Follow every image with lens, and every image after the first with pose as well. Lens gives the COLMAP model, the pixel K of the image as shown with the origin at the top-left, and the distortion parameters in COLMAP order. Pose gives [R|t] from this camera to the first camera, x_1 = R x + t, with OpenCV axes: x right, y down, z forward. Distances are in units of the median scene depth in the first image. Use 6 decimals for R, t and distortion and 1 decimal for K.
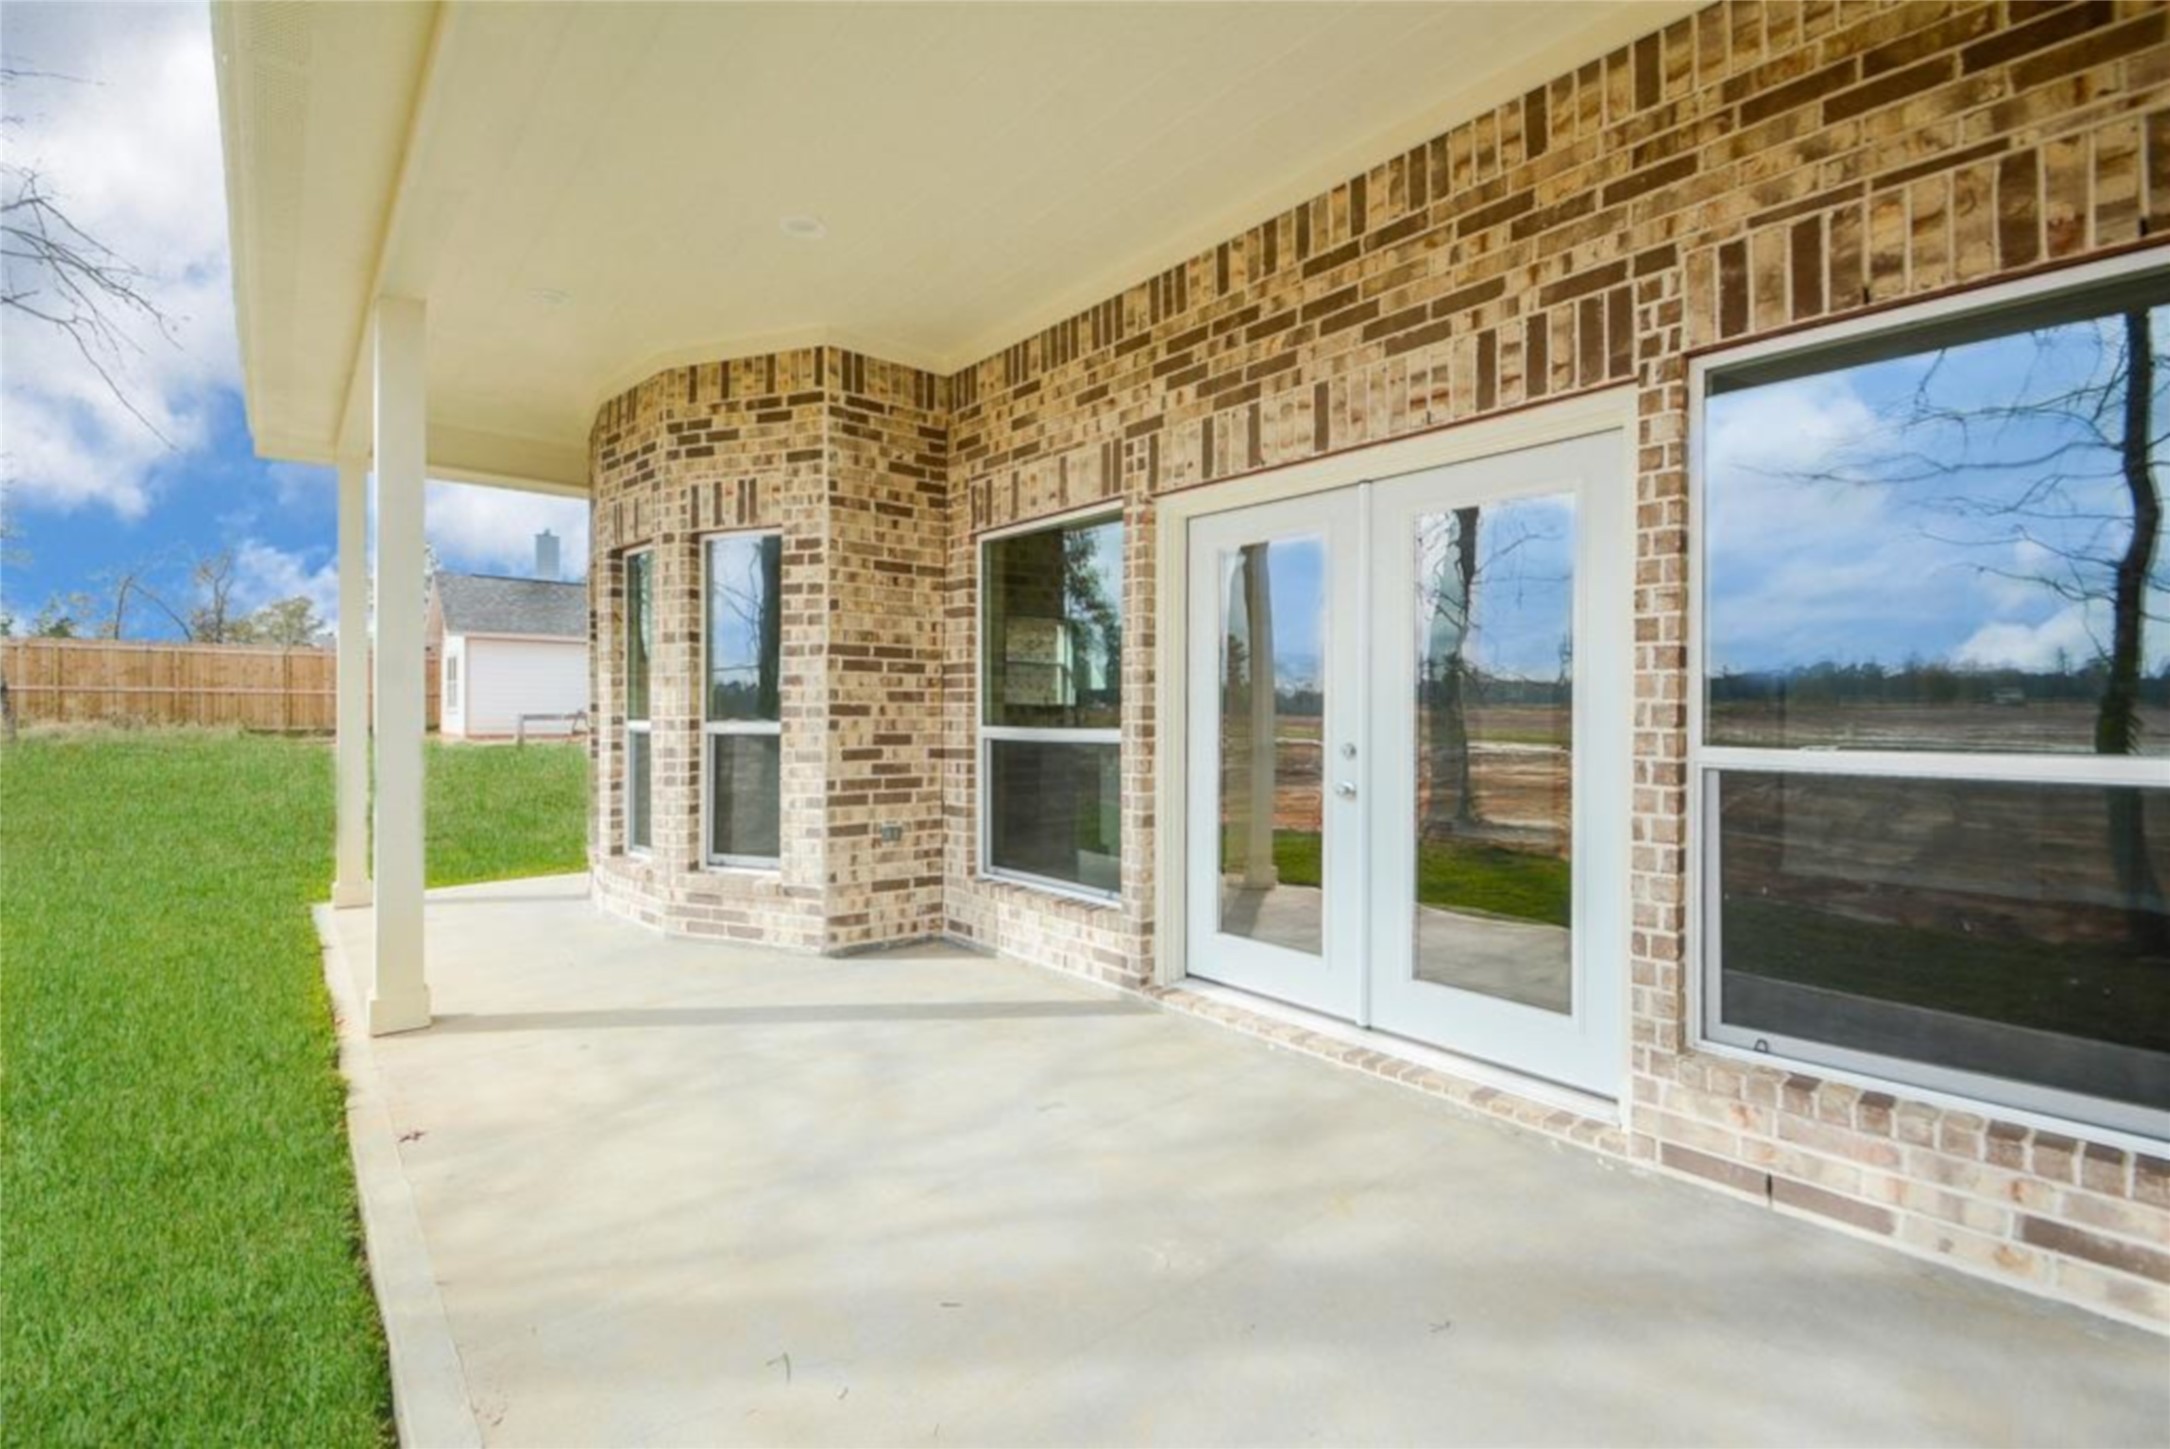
lens RADIAL K [[973.0, 0, 1069.8], [0, 973.0, 717.3], [0, 0, 1]] dist [0.013590, -0.014475]
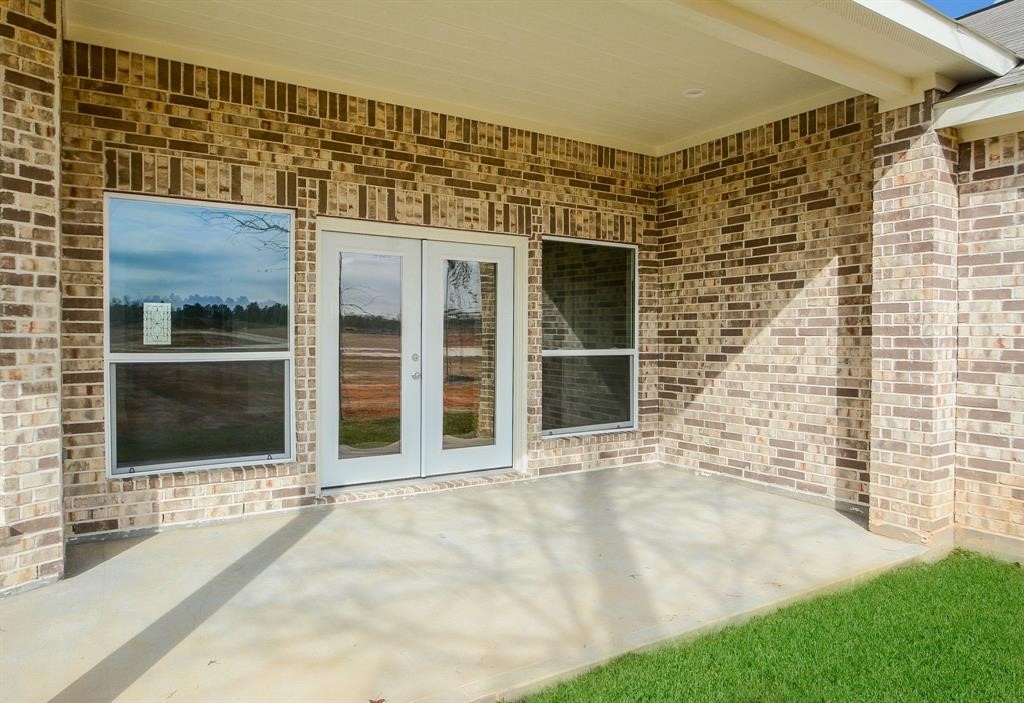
lens RADIAL K [[655.8, 0, 486.5], [0, 655.8, 342.7], [0, 0, 1]] dist [-0.030349, 0.005377]
pose [[0.139928, -0.013865, 0.990065, -0.861953], [0.001422, 0.999904, 0.013802, -0.014426], [-0.990161, -0.000523, 0.139934, 0.458205]]
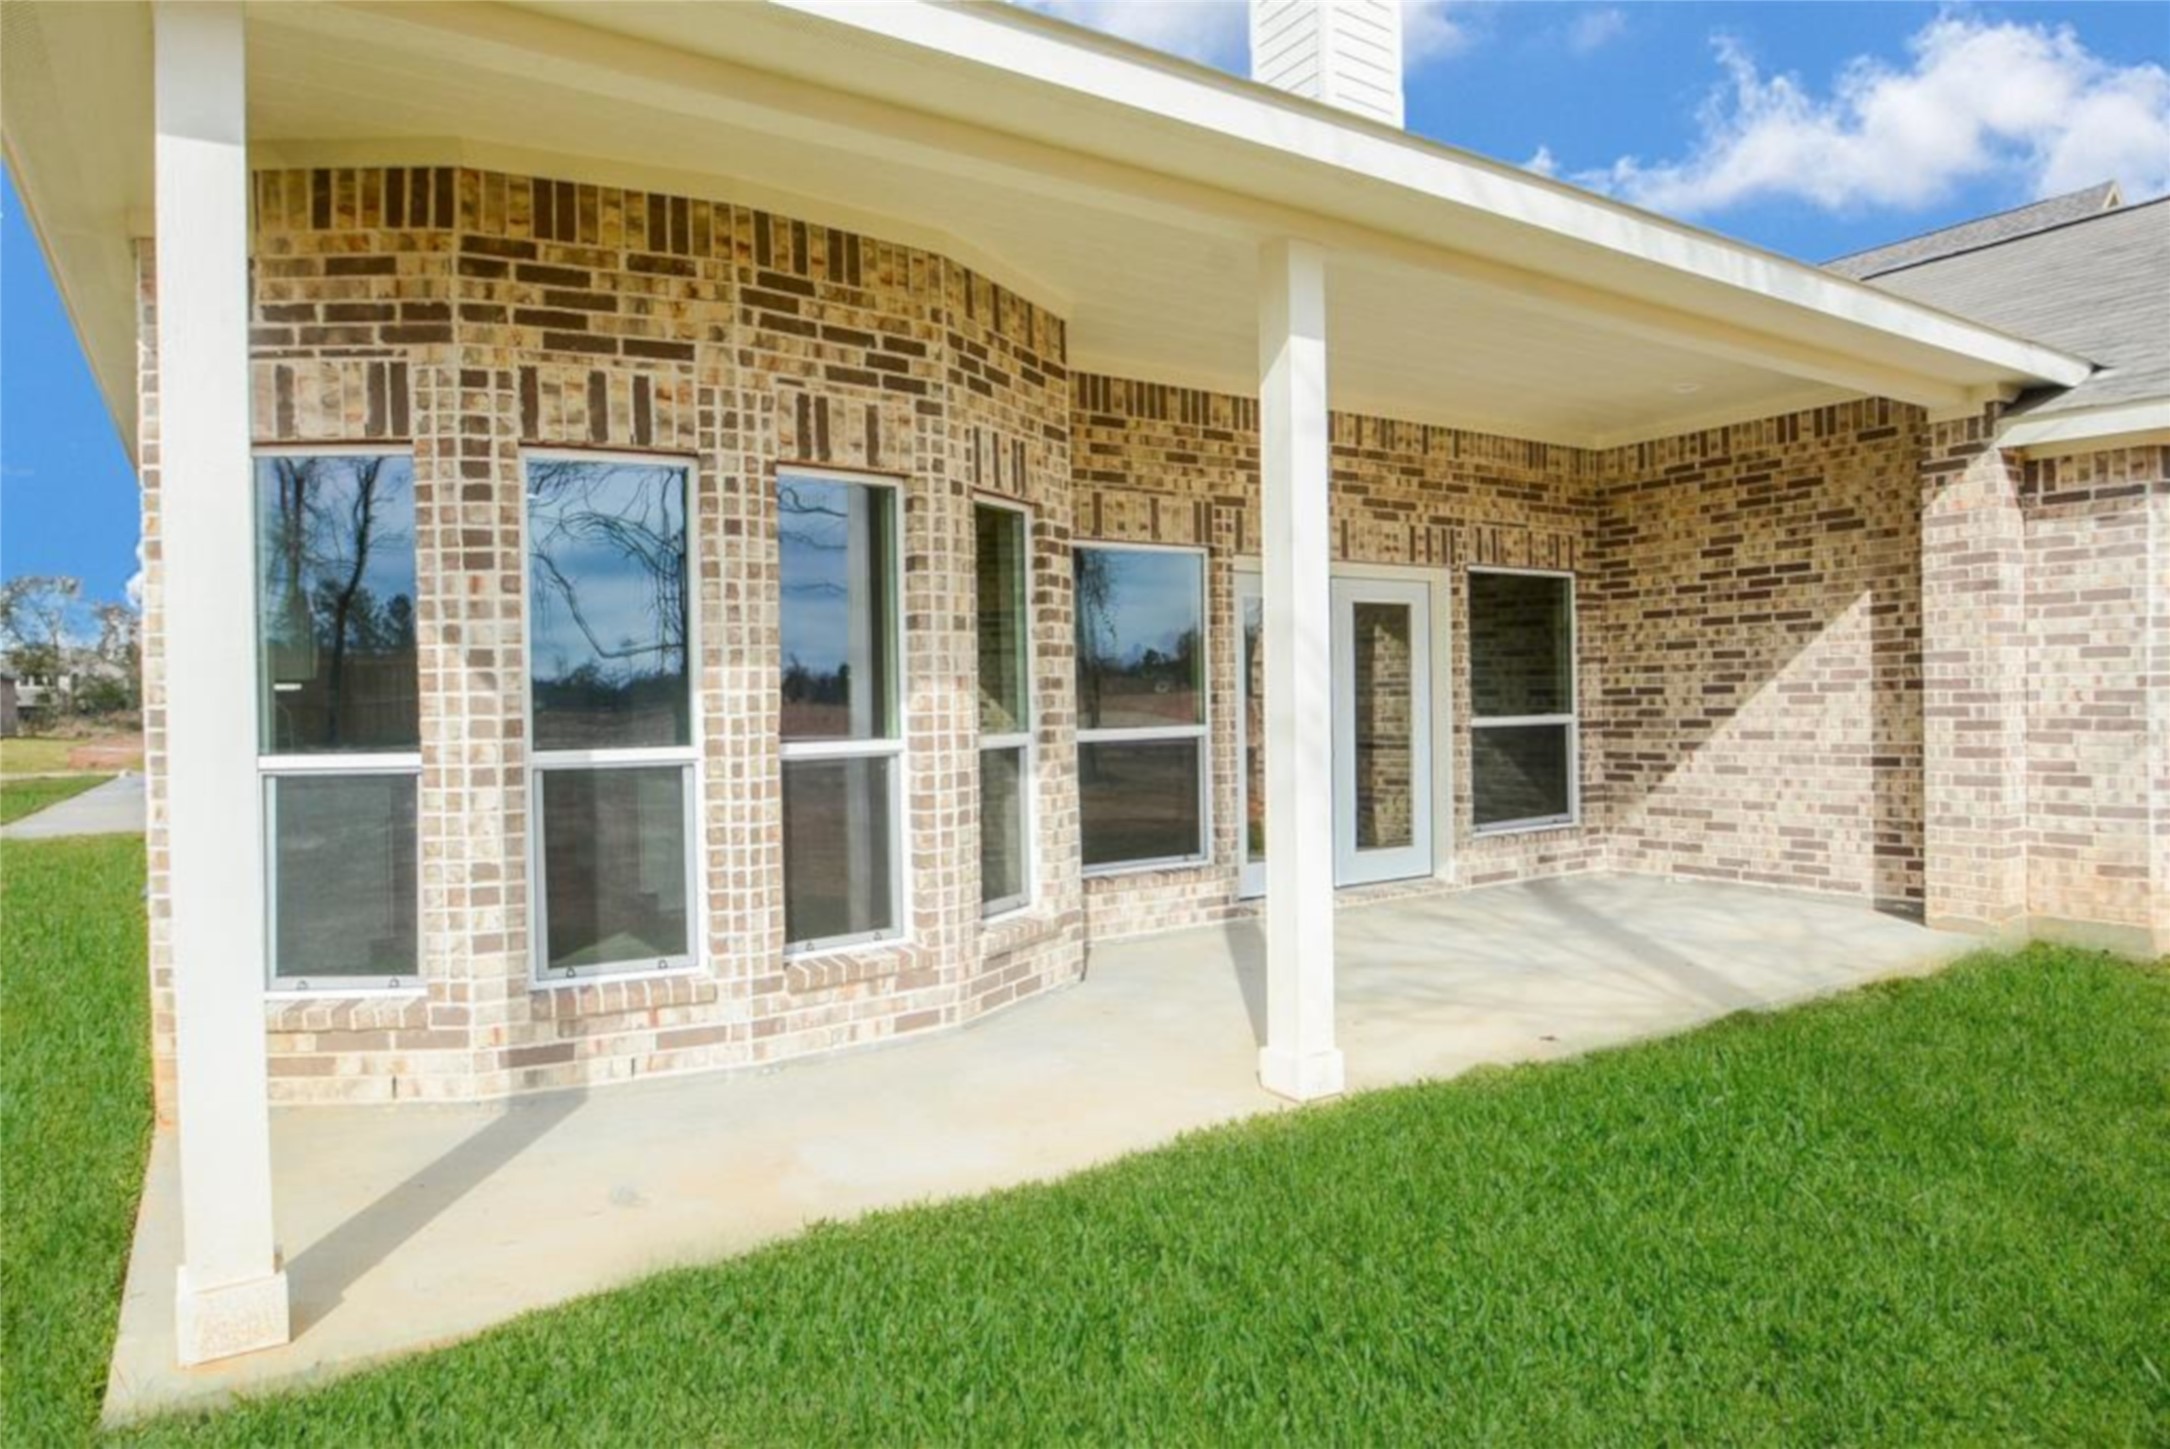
lens RADIAL K [[1274.6, 0, 1083.1], [0, 1274.6, 712.8], [0, 0, 1]] dist [-0.017406, -0.001130]
pose [[0.110057, -0.014622, 0.993818, -1.452047], [0.023070, 0.999660, 0.012153, -0.025078], [-0.993658, 0.021590, 0.110357, 0.857882]]
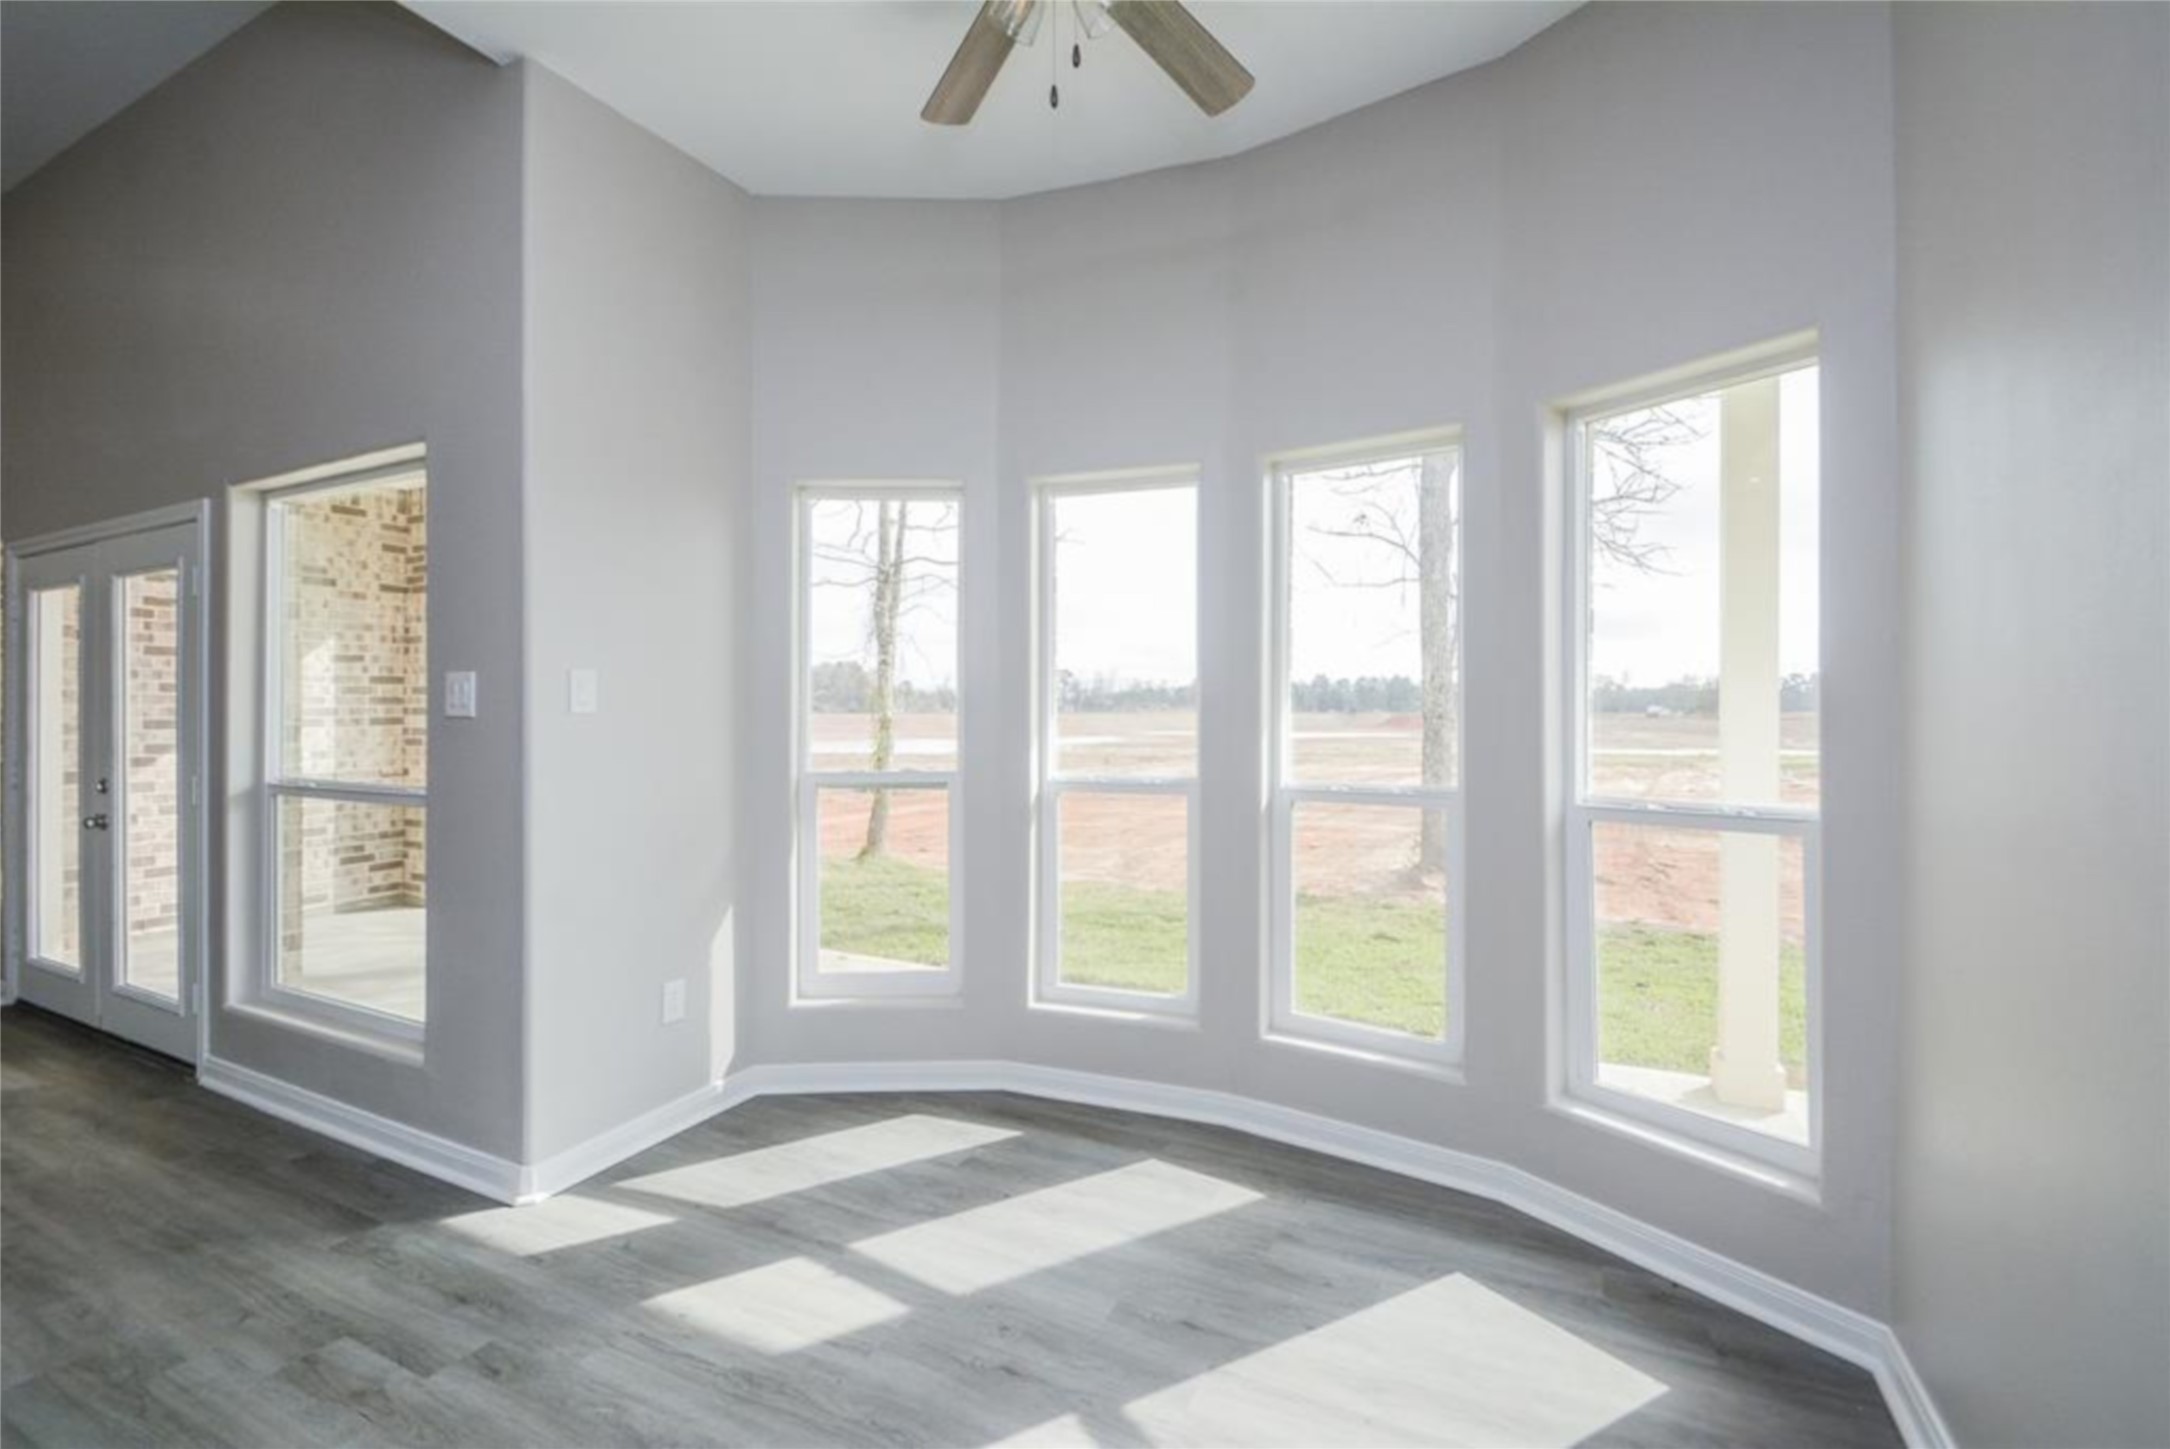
lens RADIAL K [[973.0, 0, 1072.2], [0, 973.0, 711.9], [0, 0, 1]] dist [0.013590, -0.014475]
pose [[-0.914625, -0.005946, -0.404259, -0.185328], [-0.007814, 0.999965, 0.002971, -0.044423], [0.404227, 0.005876, -0.914640, 1.789115]]
